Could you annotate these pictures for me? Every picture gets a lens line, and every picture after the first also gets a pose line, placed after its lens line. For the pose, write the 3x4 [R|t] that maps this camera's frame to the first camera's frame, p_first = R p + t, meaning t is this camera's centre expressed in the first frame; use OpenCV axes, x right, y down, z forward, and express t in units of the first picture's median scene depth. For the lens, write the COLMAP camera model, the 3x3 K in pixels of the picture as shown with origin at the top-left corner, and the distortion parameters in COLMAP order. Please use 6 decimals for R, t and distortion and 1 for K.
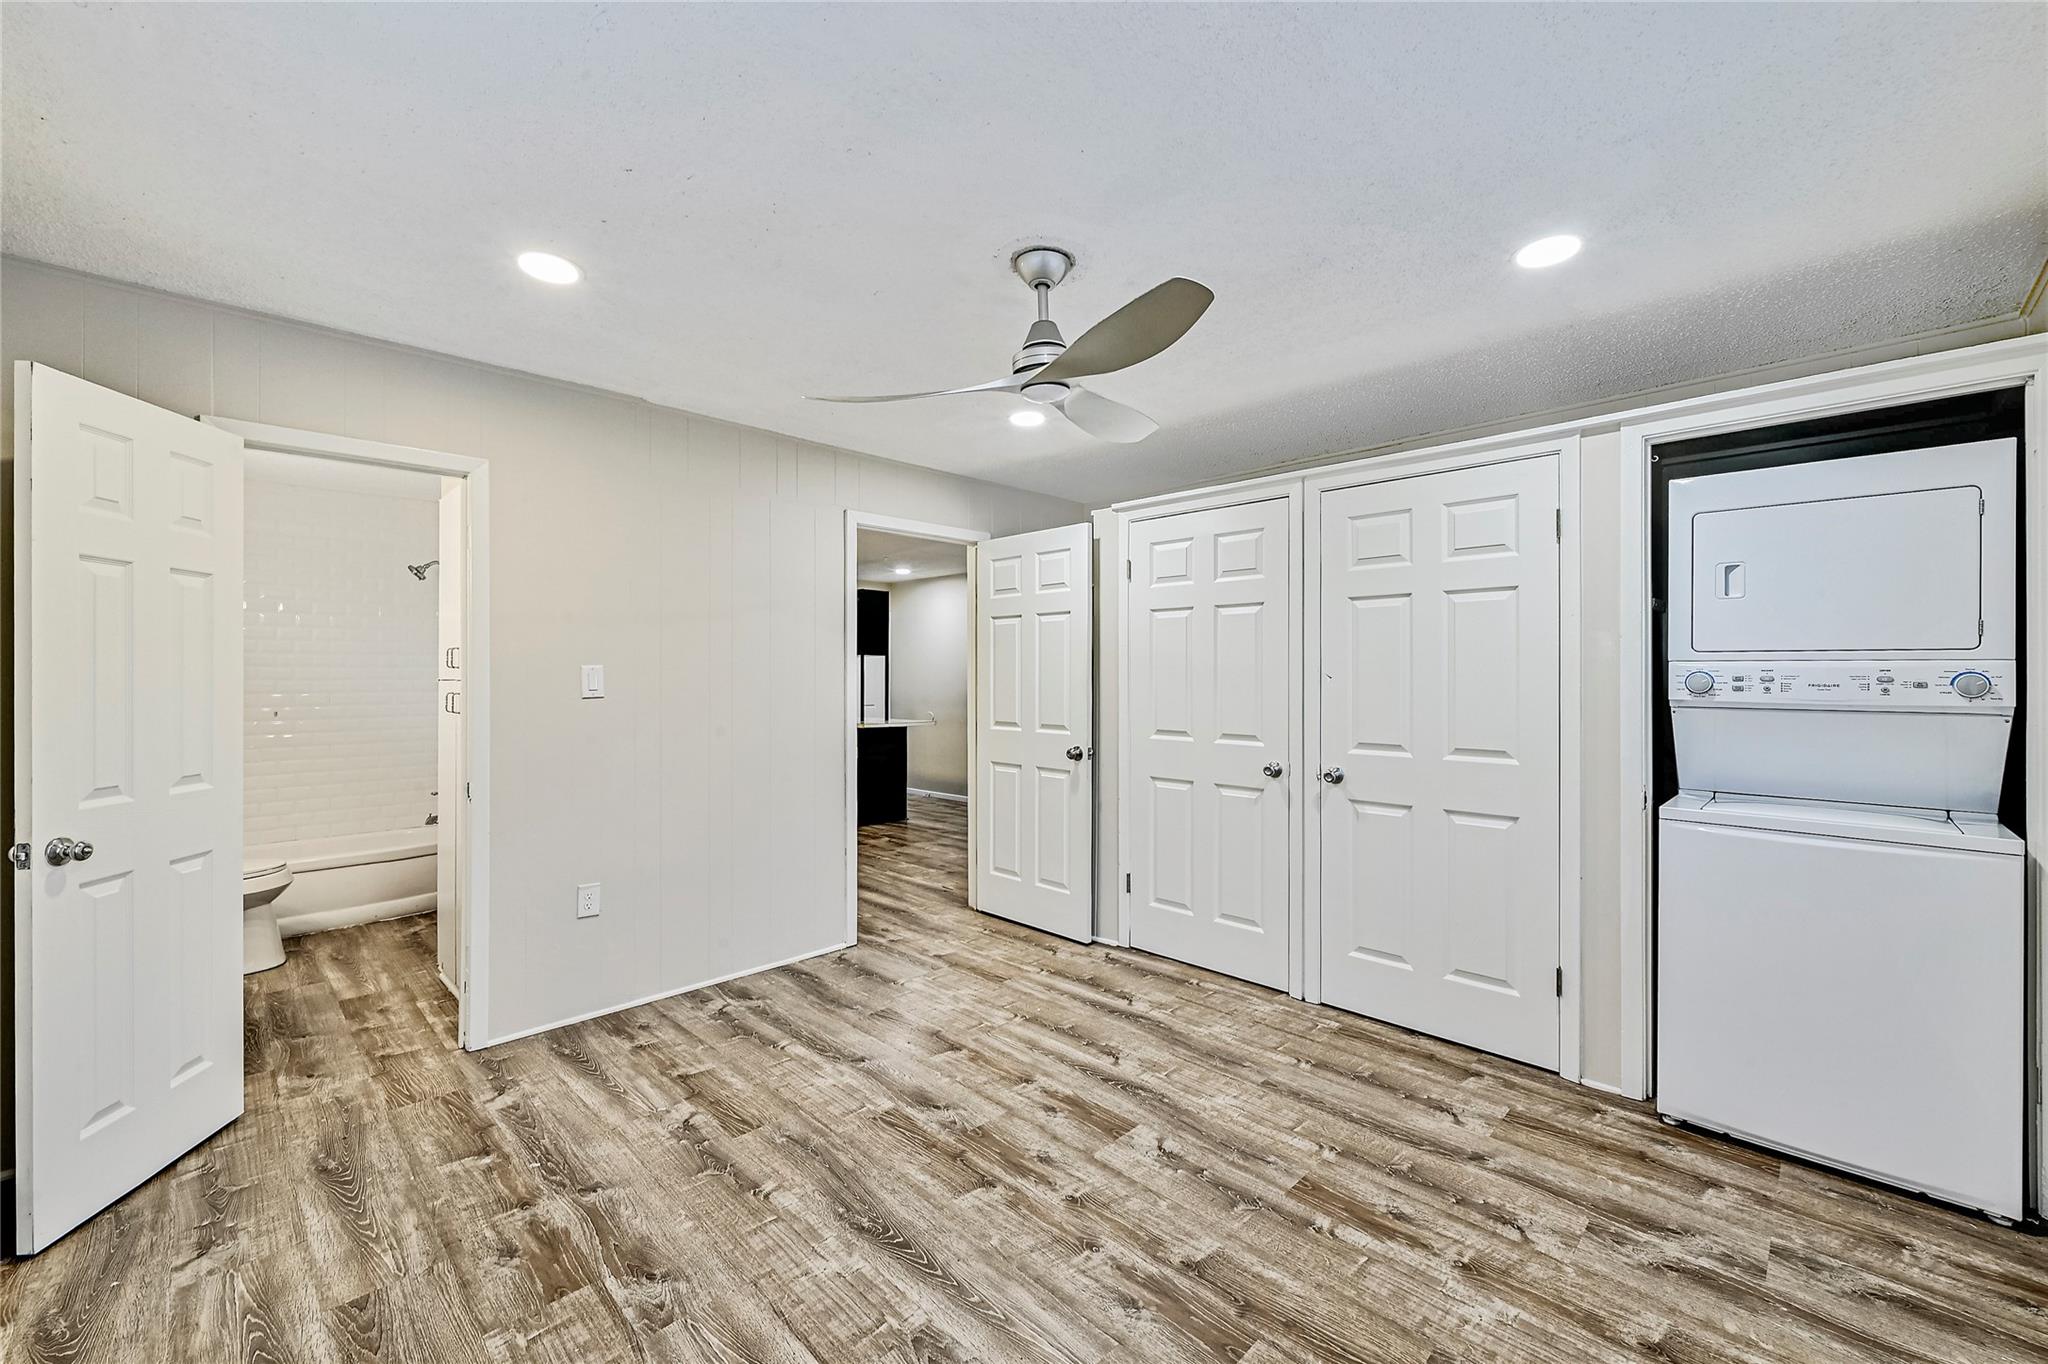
lens RADIAL K [[822.6, 0, 1023.2], [0, 822.6, 672.6], [0, 0, 1]] dist [-0.002277, -0.000072]
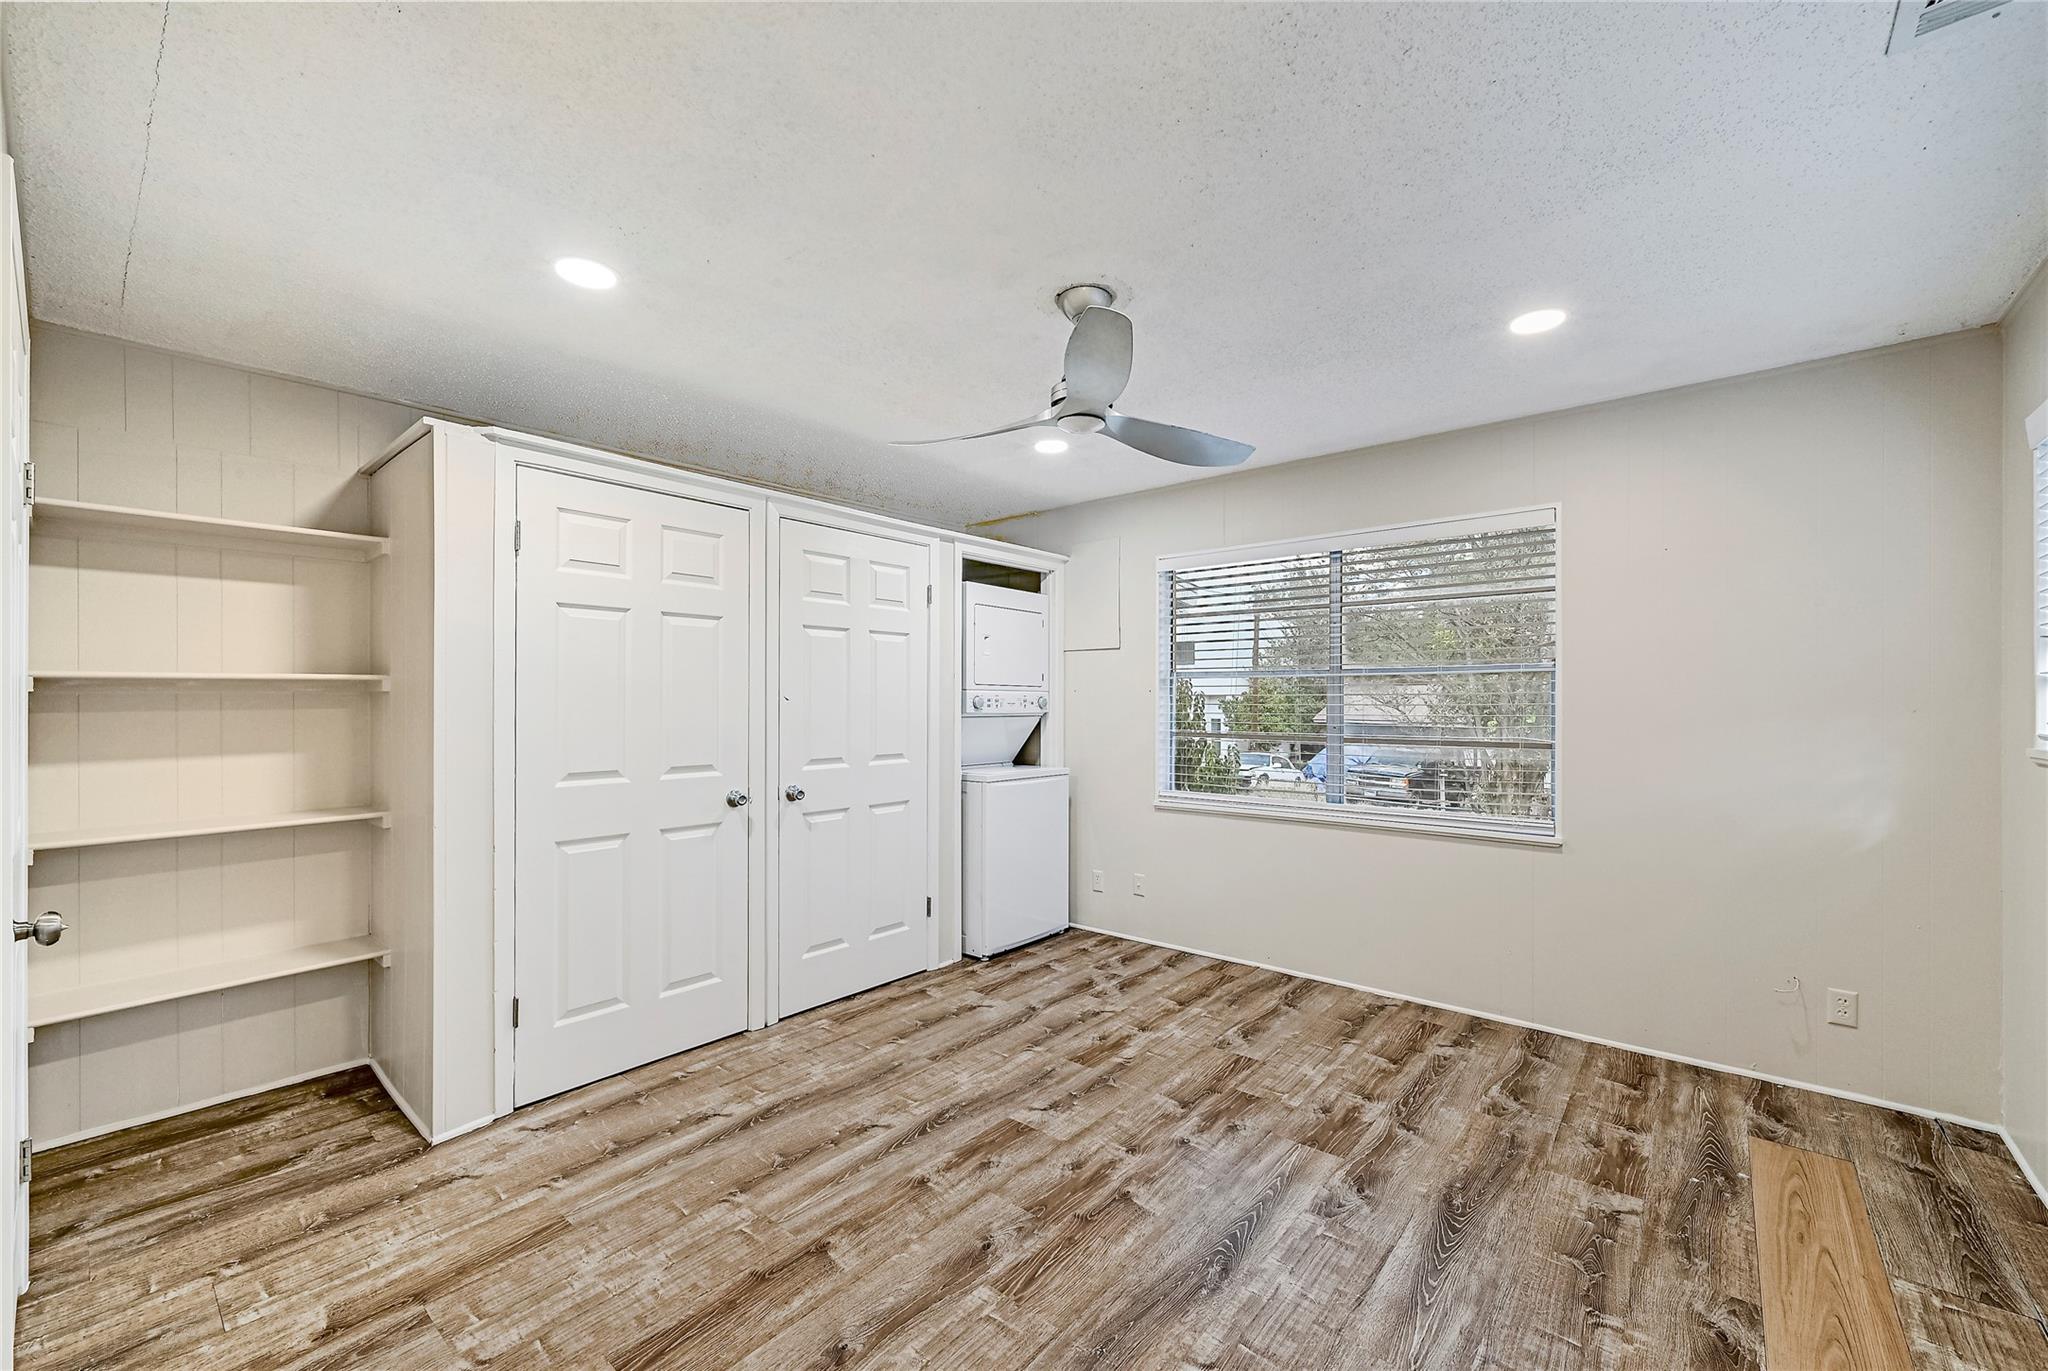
lens RADIAL K [[822.6, 0, 1021.6], [0, 822.6, 700.8], [0, 0, 1]] dist [-0.002277, -0.000072]
pose [[-0.087513, -0.000711, 0.996163, -0.865102], [-0.003580, 0.999994, 0.000400, 0.007055], [-0.996157, -0.003531, -0.087515, 1.008982]]
